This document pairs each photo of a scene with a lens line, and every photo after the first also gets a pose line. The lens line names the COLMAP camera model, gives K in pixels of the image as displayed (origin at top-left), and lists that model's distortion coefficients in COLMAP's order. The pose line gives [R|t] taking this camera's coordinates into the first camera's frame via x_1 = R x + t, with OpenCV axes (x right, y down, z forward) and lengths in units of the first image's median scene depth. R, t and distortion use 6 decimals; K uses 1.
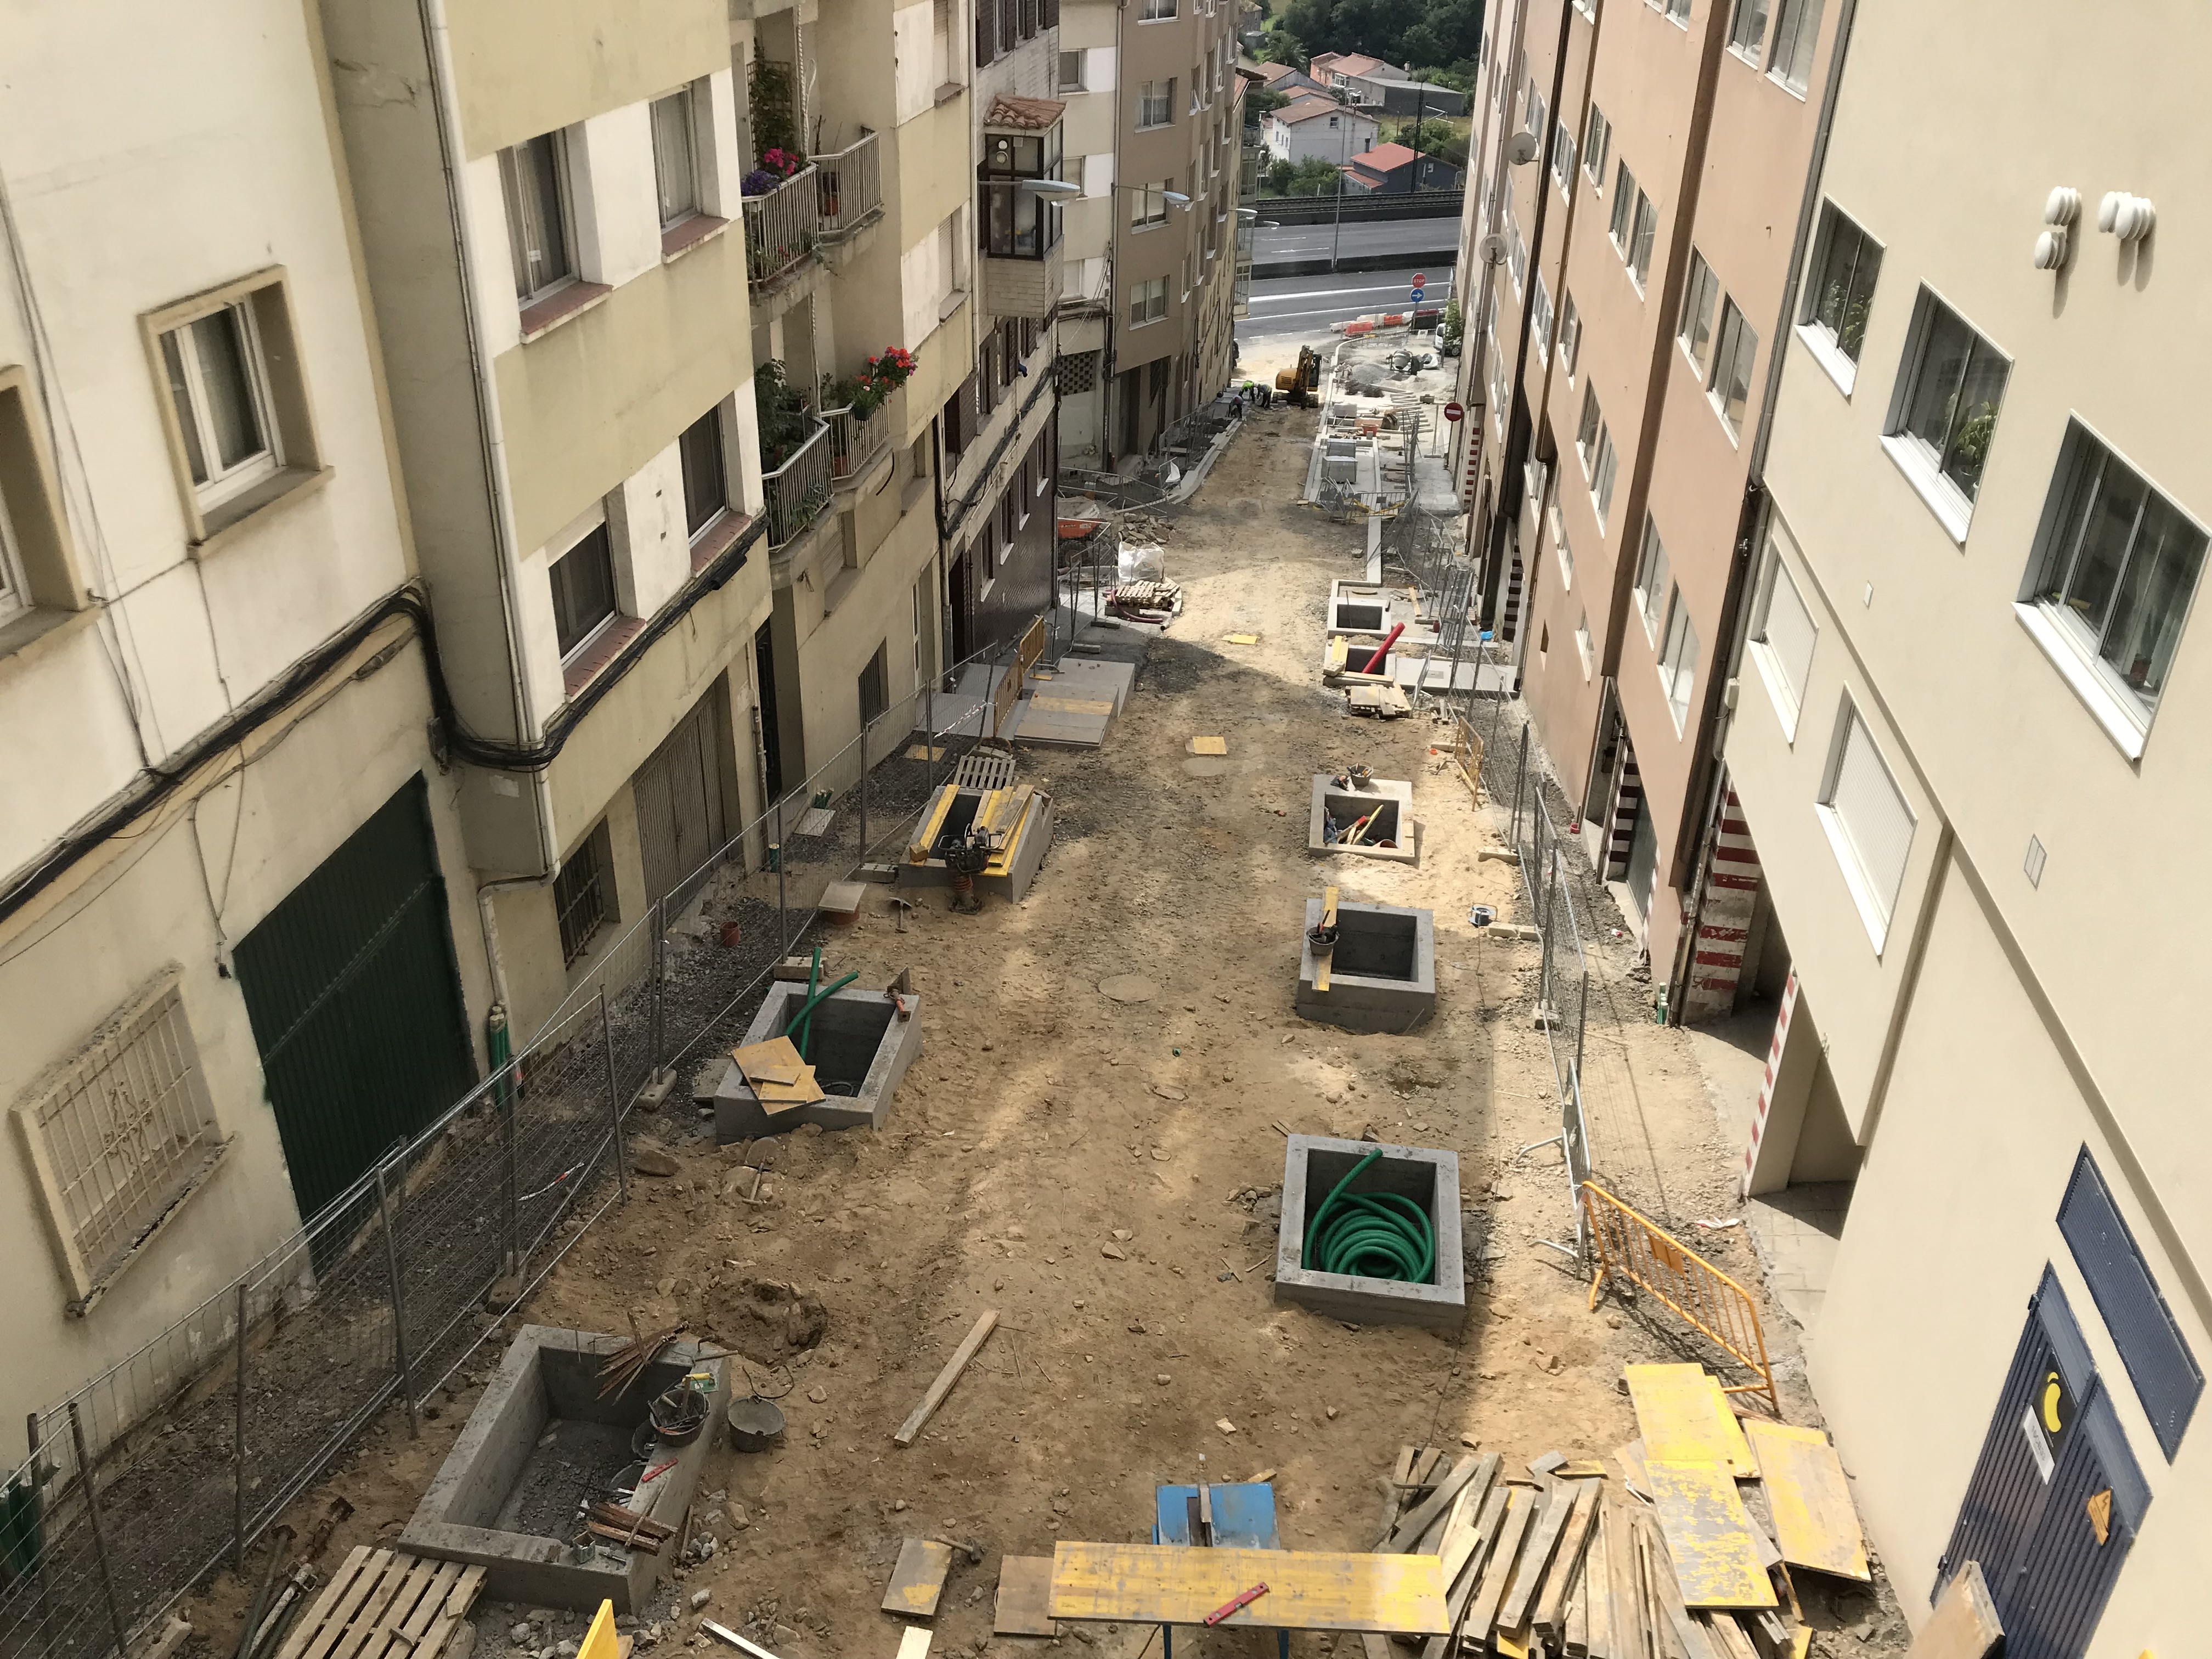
lens RADIAL K [[1783.0, 0, 1111.8], [0, 1783.0, 802.6], [0, 0, 1]] dist [0.037989, -0.037964]
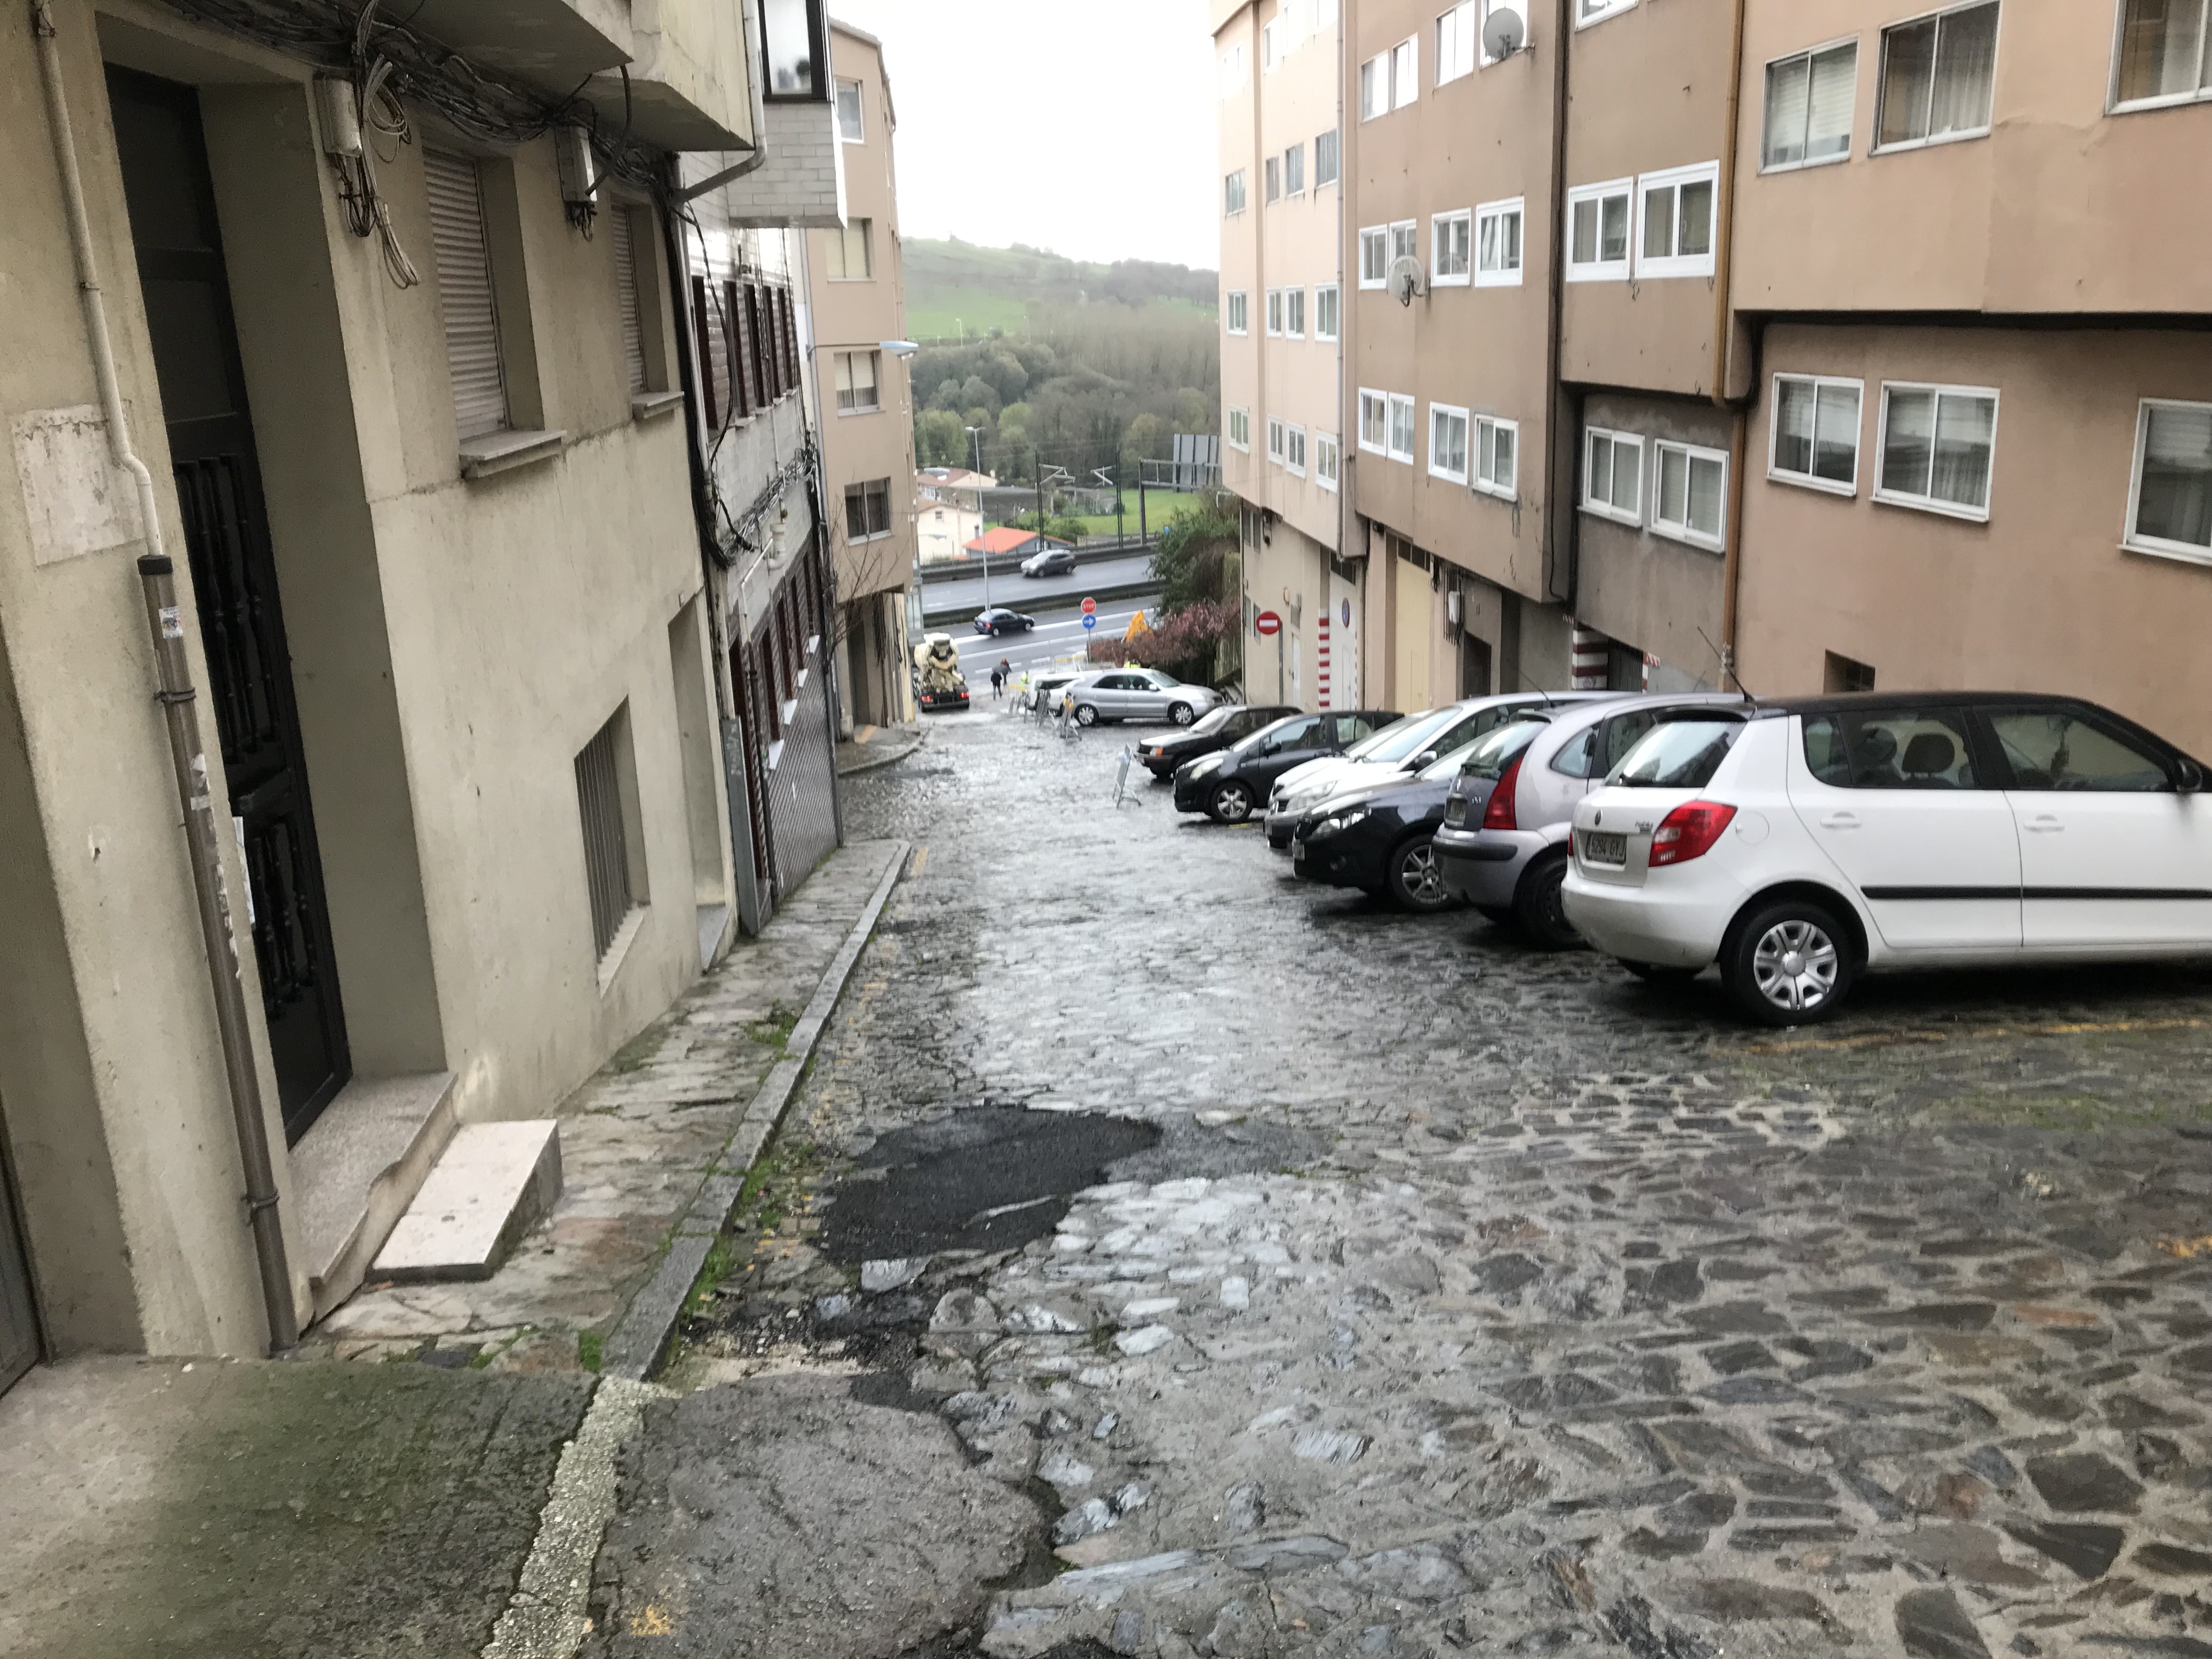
lens RADIAL K [[1783.0, 0, 1100.9], [0, 1783.0, 828.4], [0, 0, 1]] dist [0.037989, -0.037964]
pose [[0.971378, -0.120456, 0.204734, -0.166238], [0.162063, 0.966207, -0.200448, 0.040159], [-0.173670, 0.227891, 0.958073, 0.935701]]
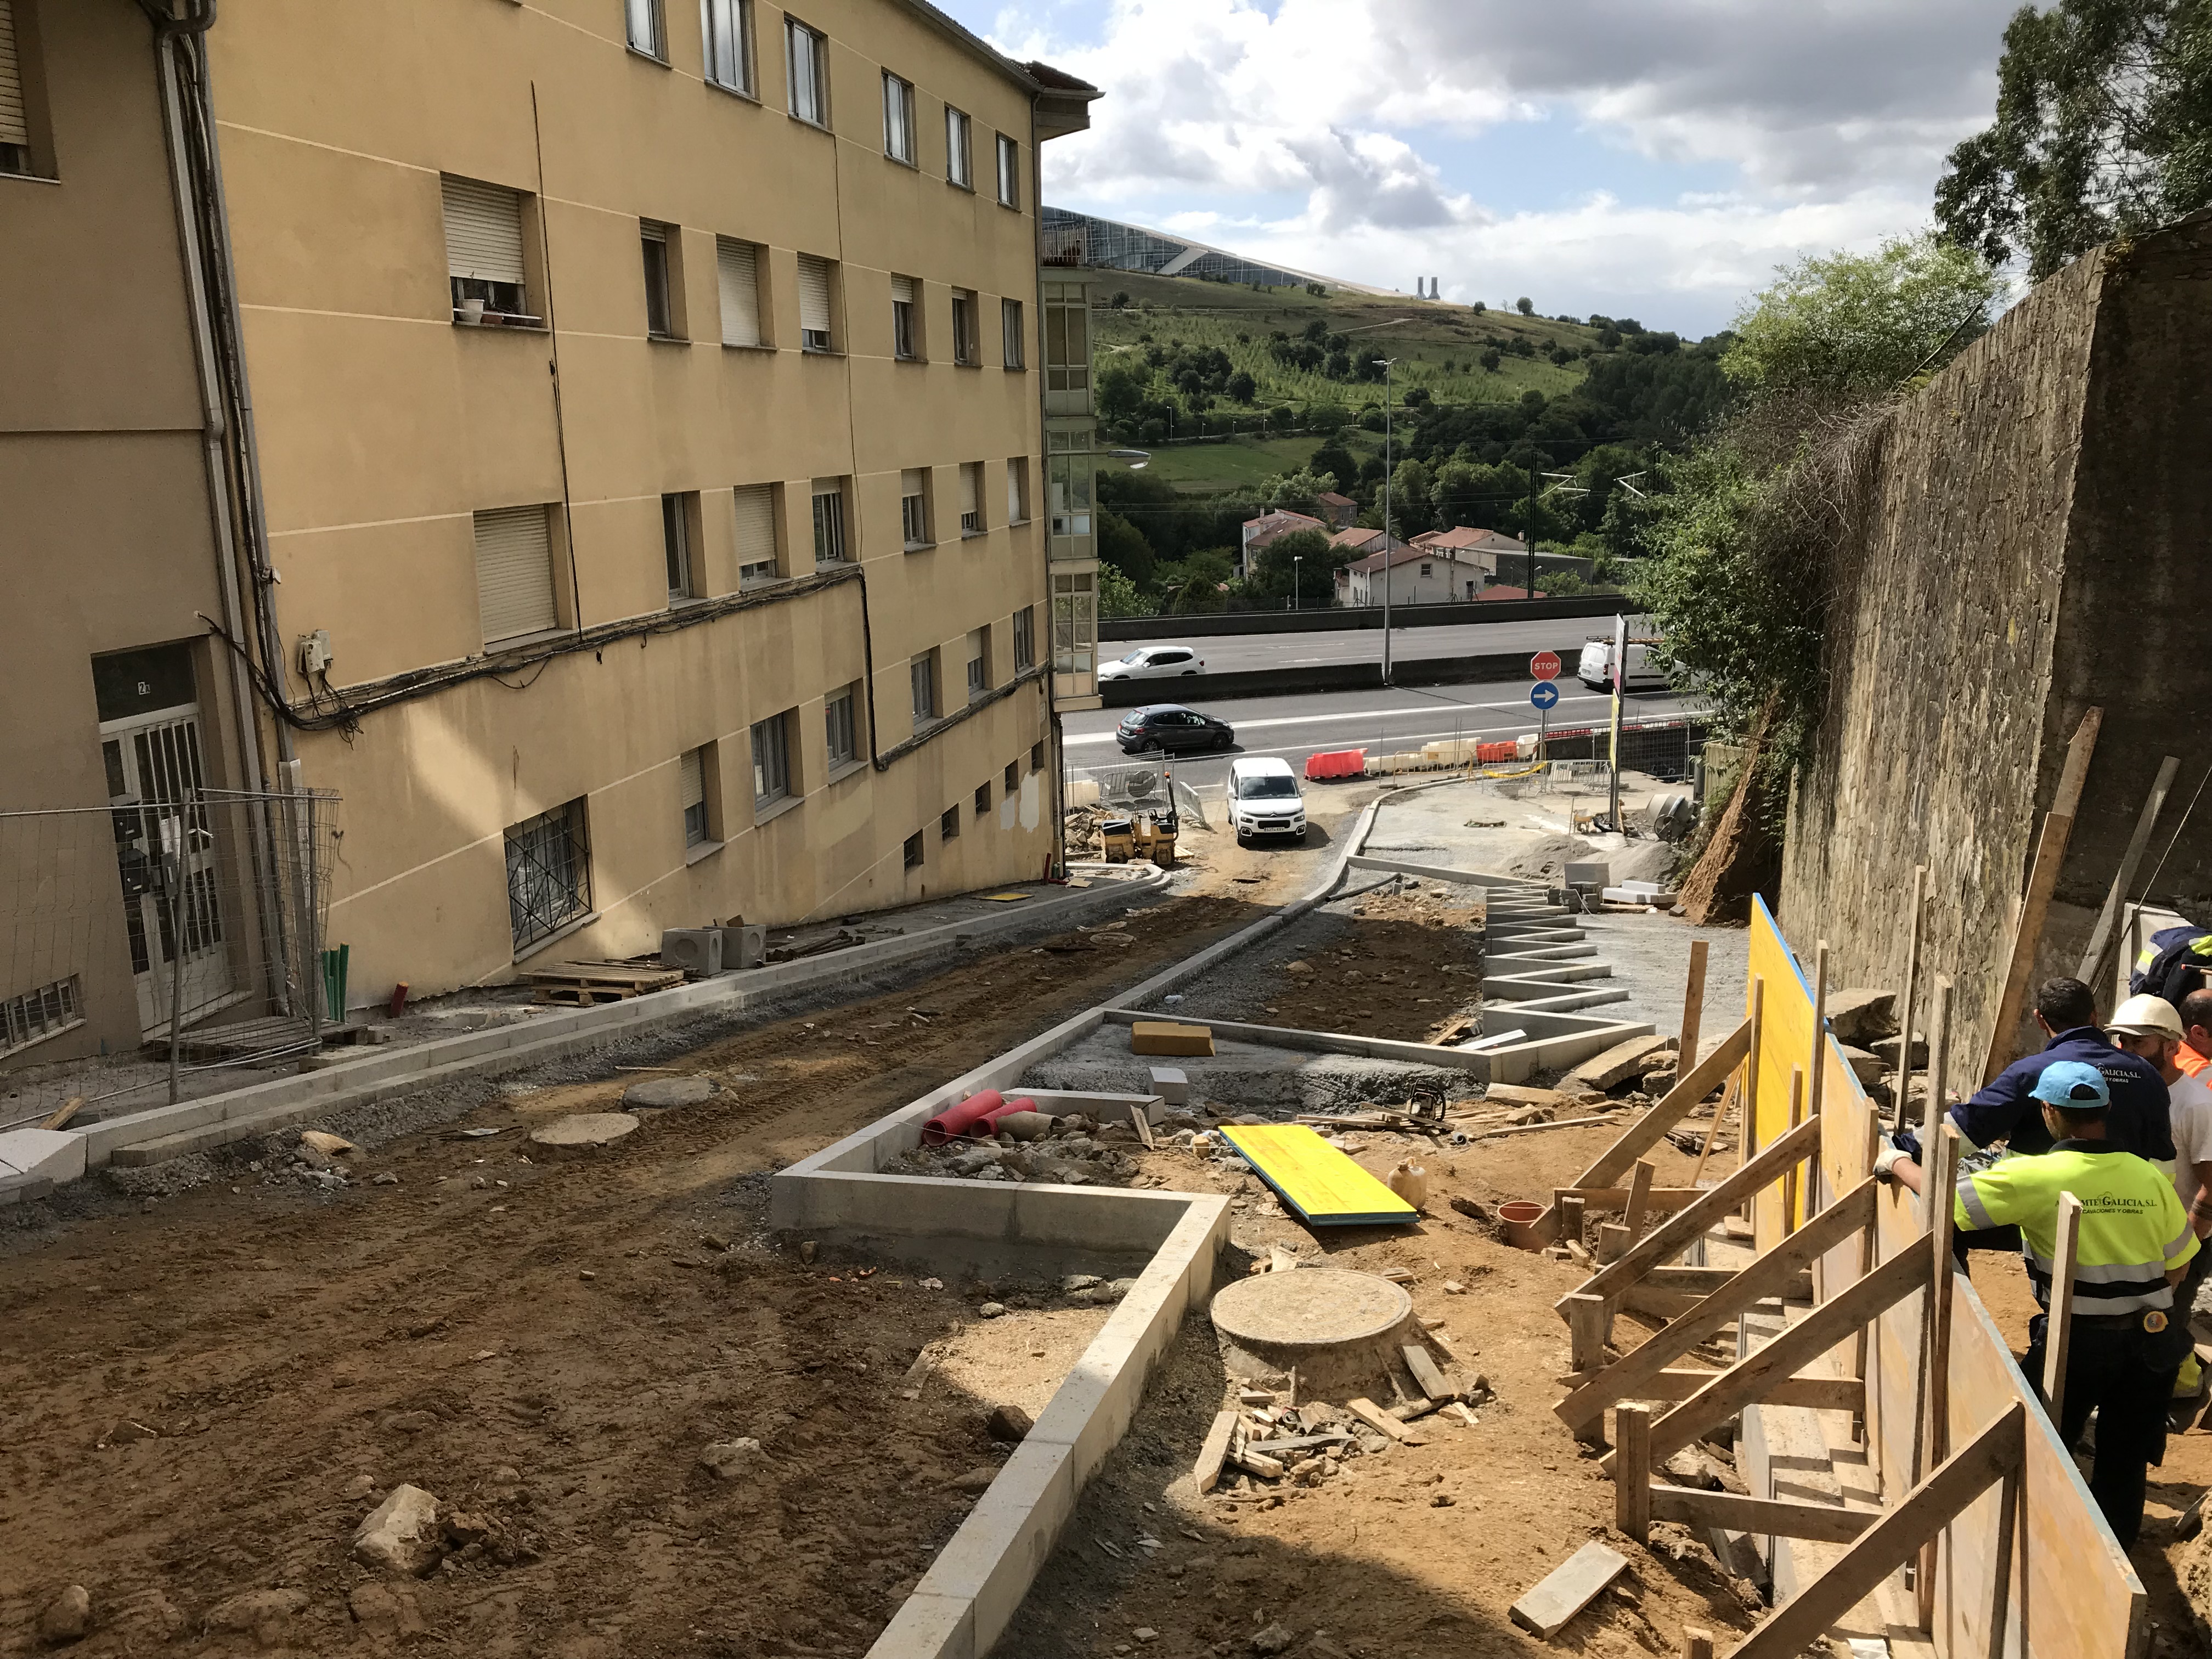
lens RADIAL K [[1783.0, 0, 1072.6], [0, 1783.0, 801.0], [0, 0, 1]] dist [0.037989, -0.037964]
pose [[0.994592, -0.028119, -0.099984, 0.608589], [-0.001581, 0.958444, -0.285276, -0.788647], [0.103851, 0.283891, 0.953216, 3.562974]]
